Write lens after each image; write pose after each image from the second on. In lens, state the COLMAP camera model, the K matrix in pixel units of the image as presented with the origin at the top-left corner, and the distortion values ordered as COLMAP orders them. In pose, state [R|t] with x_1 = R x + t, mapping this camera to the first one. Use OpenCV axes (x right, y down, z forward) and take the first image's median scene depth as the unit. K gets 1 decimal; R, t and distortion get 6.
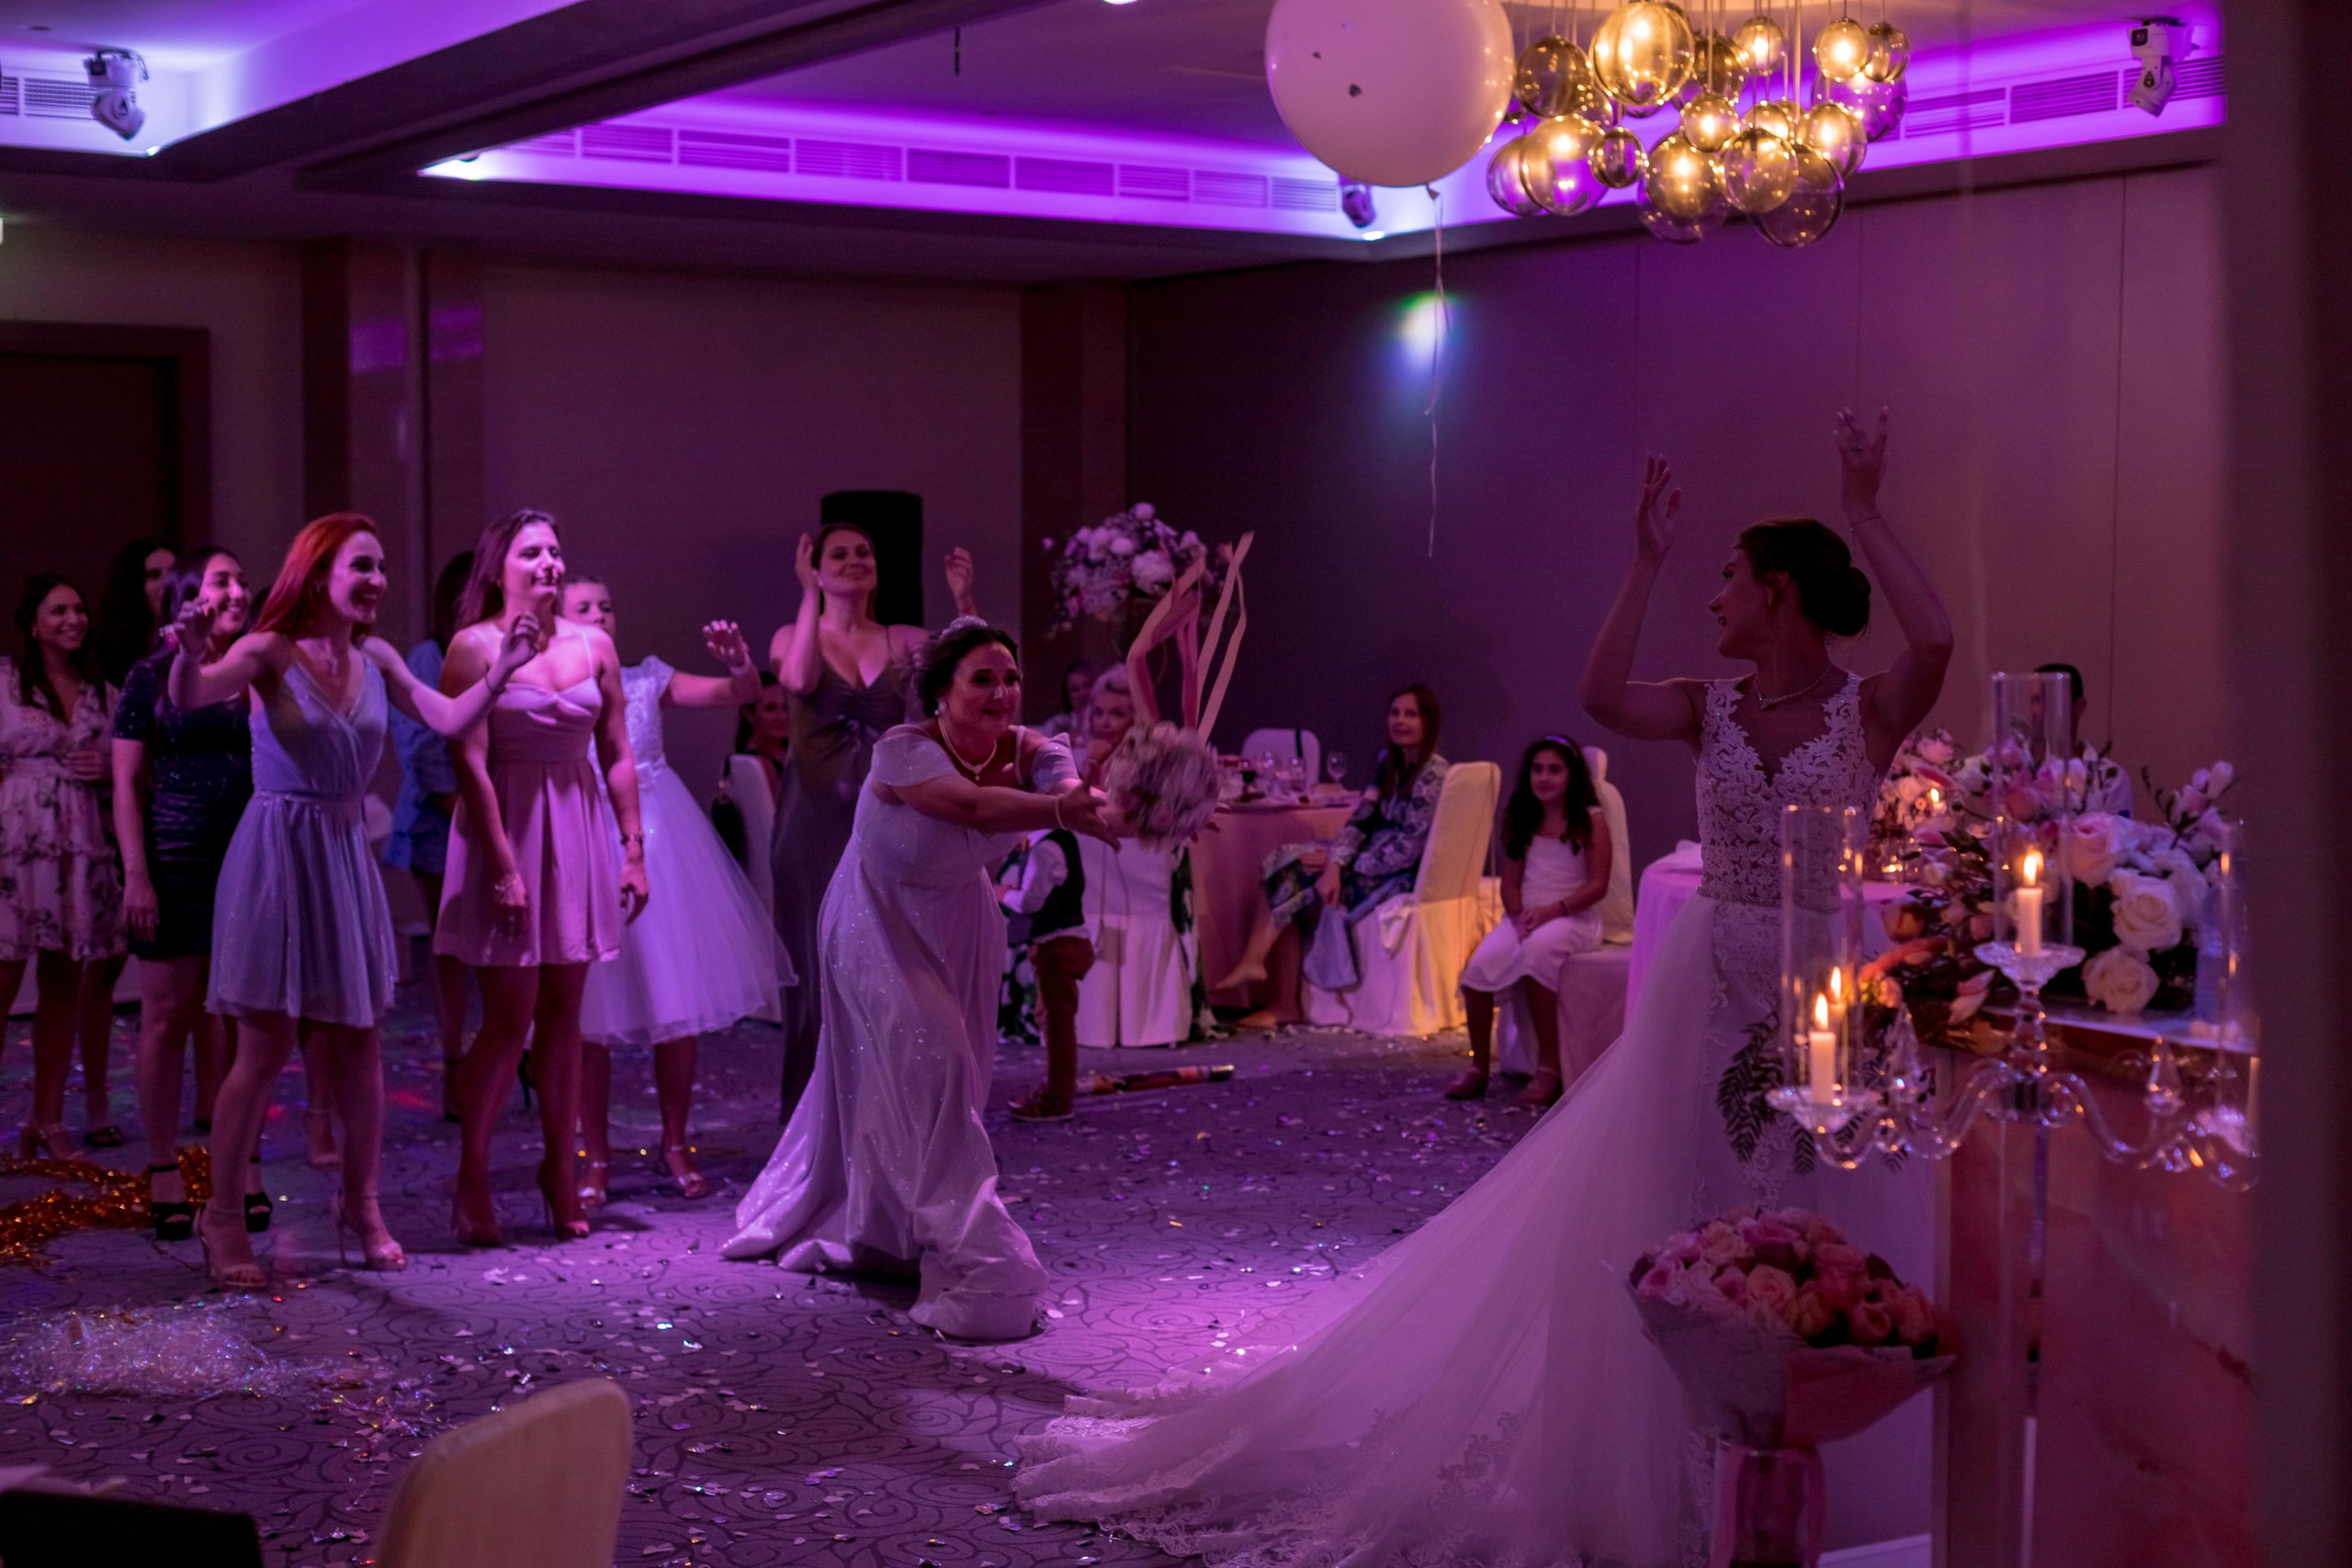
lens RADIAL K [[3369.6, 0, 1176.0], [0, 3369.6, 784.0], [0, 0, 1]] dist [0.015103, -0.079237]
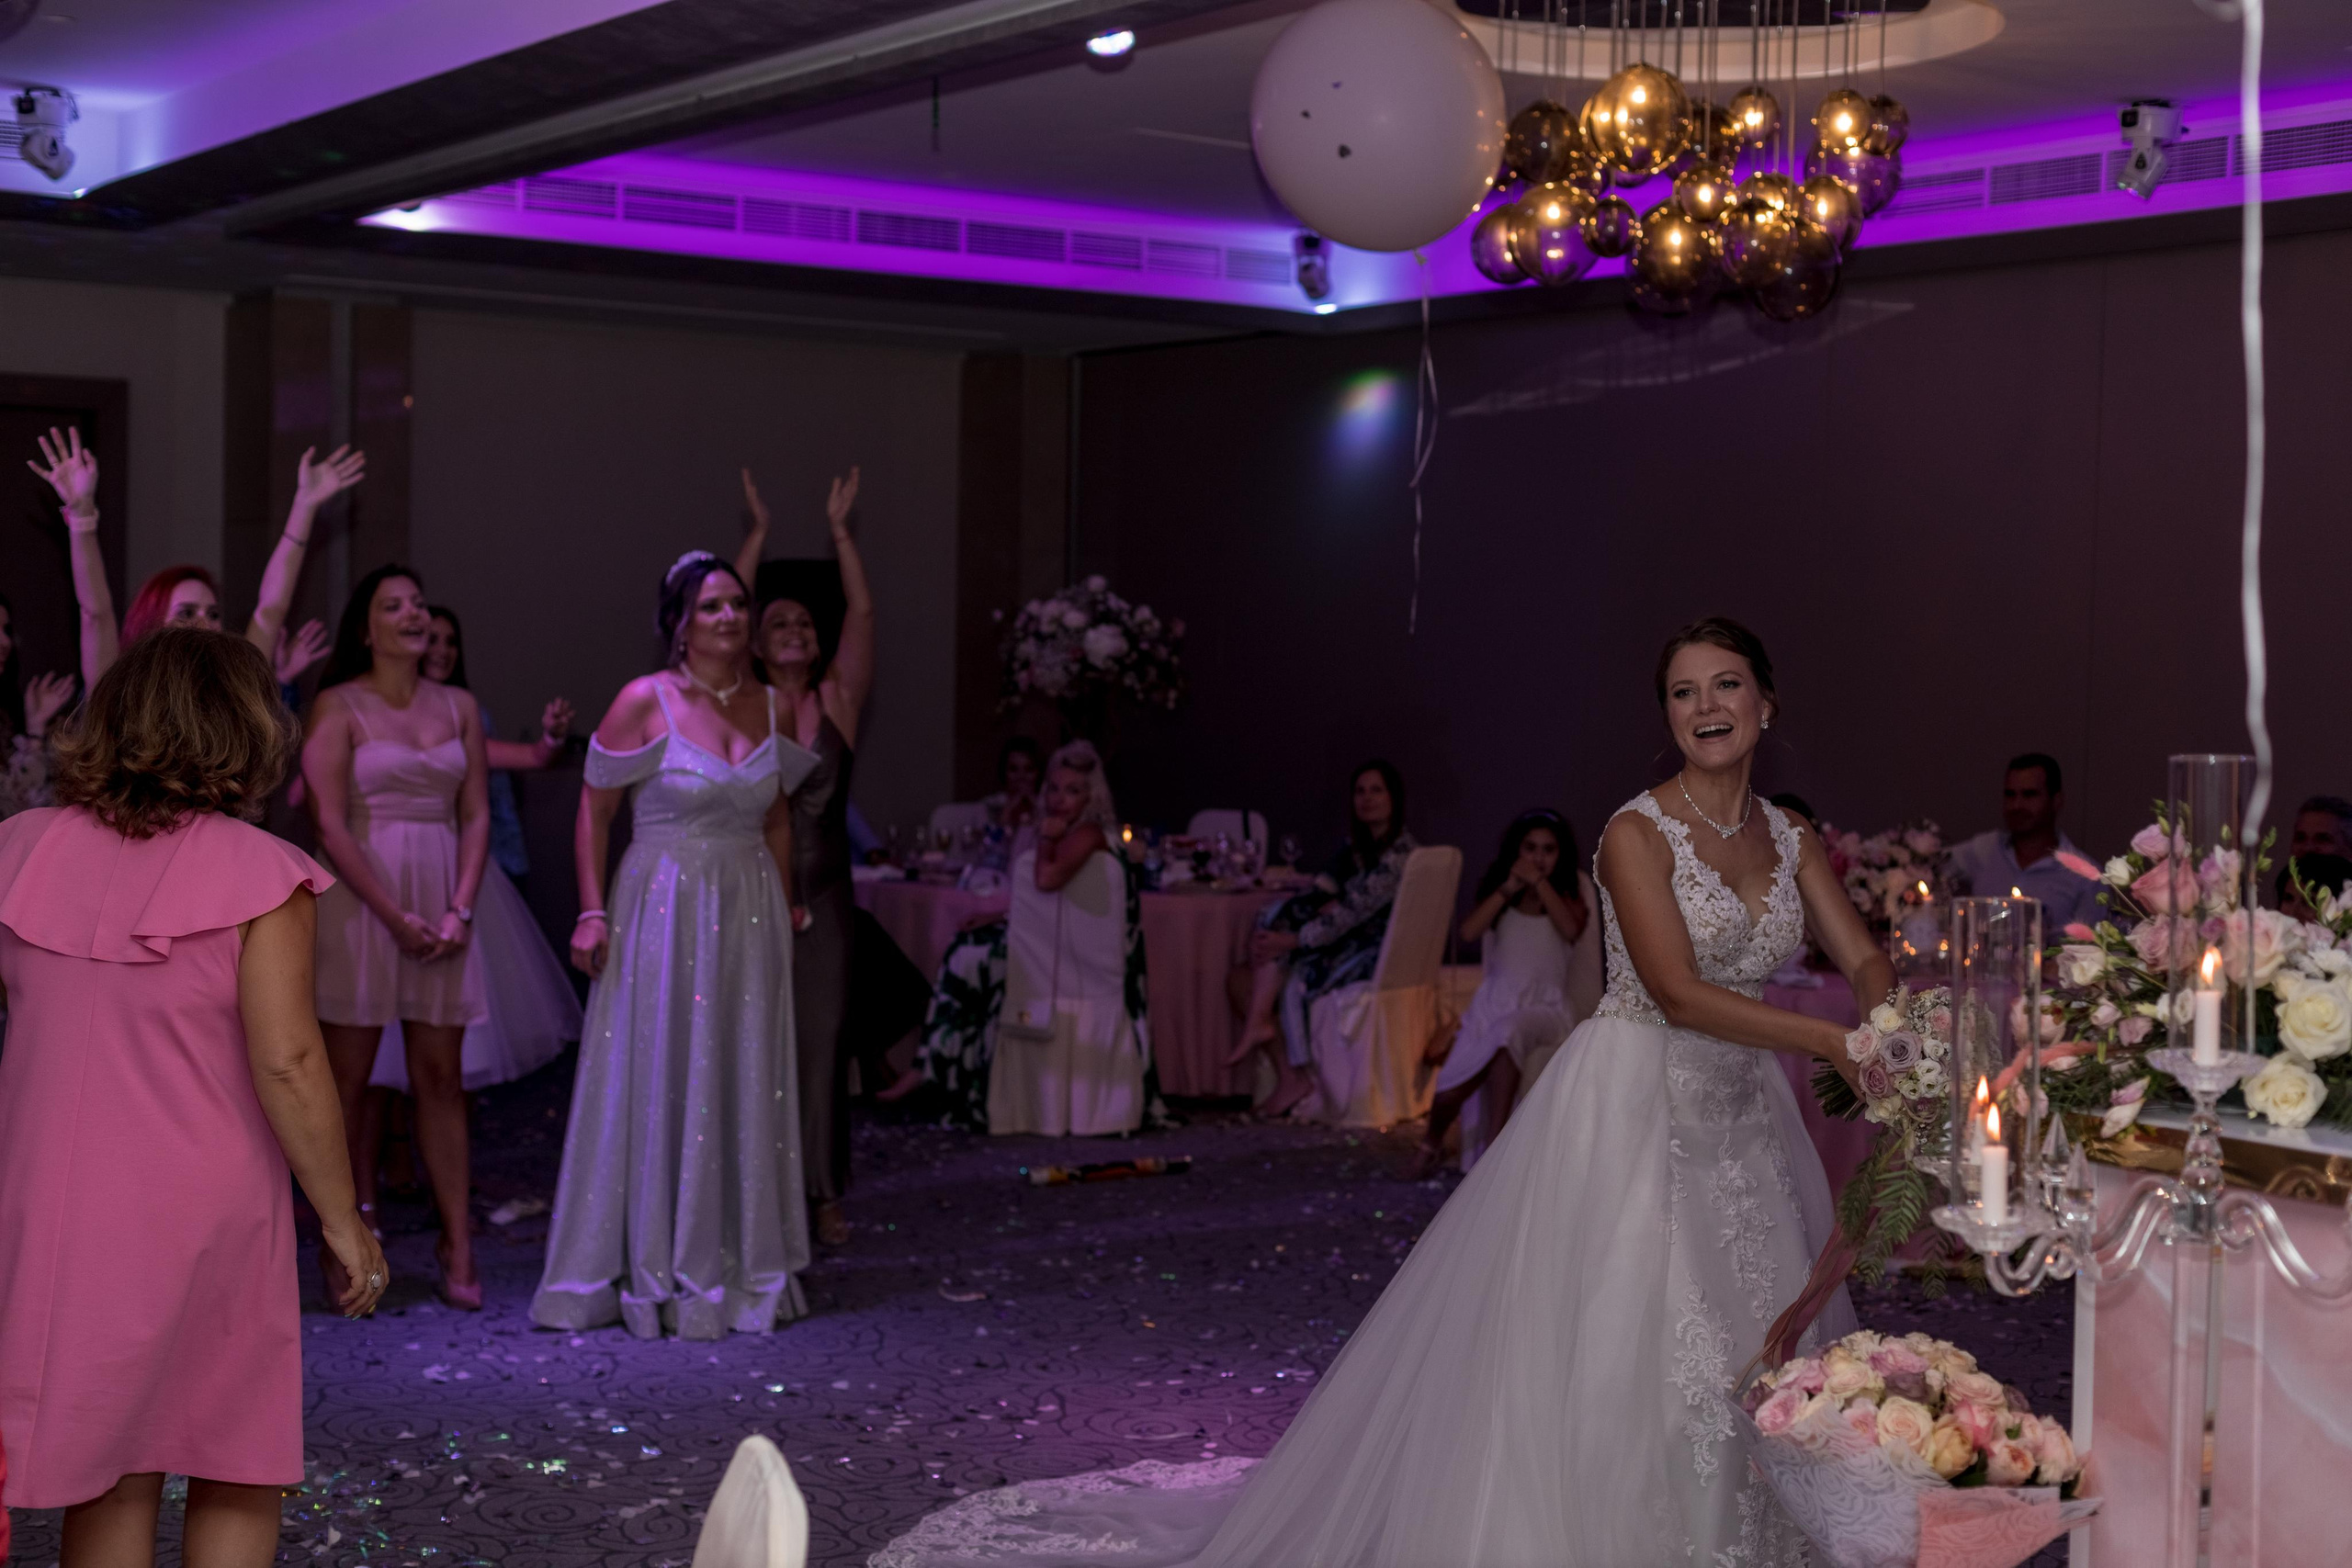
lens RADIAL K [[3369.6, 0, 1176.0], [0, 3369.6, 784.0], [0, 0, 1]] dist [0.015103, -0.079237]
pose [[0.999369, 0.016066, 0.031676, -0.021490], [-0.015285, 0.999577, -0.024728, 0.000755], [-0.032059, 0.024228, 0.999192, 0.035229]]
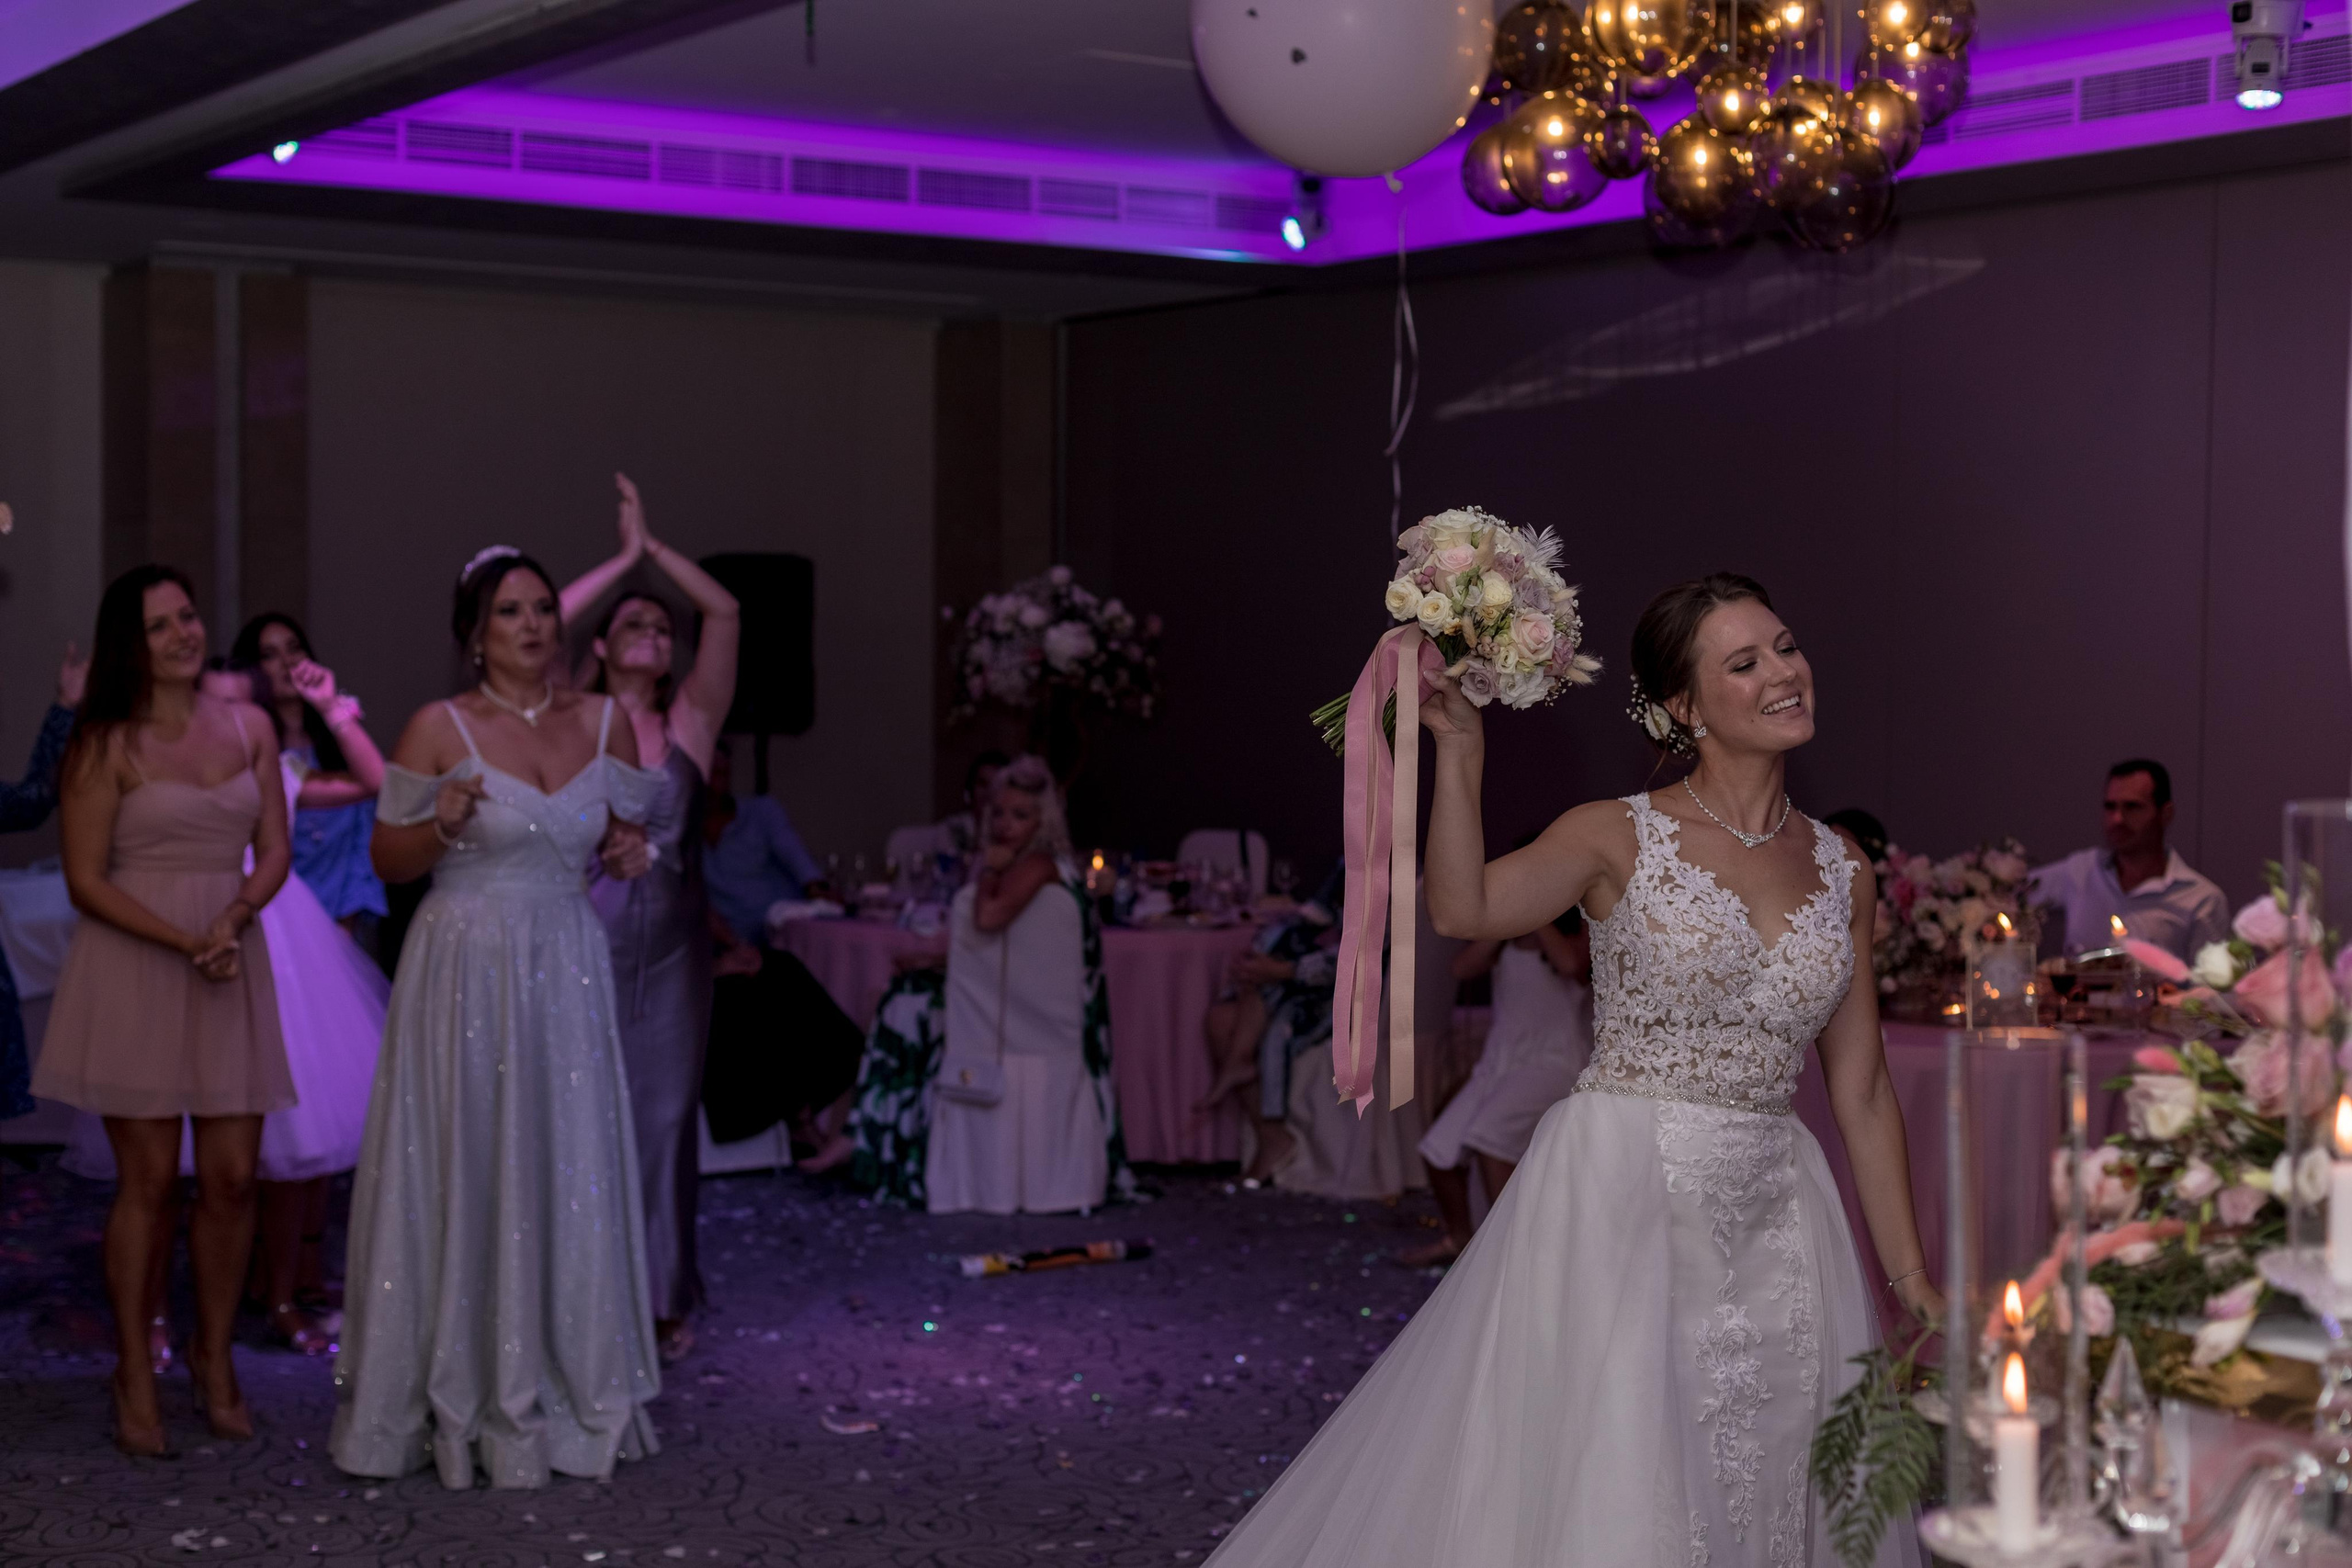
lens RADIAL K [[3529.8, 0, 1147.5], [0, 3529.8, 779.7], [0, 0, 1]] dist [0.005765, -0.012511]
pose [[0.999990, 0.004112, 0.002012, 0.014339], [-0.004057, 0.999635, -0.026699, -0.007254], [-0.002122, 0.026690, 0.999641, 0.140568]]
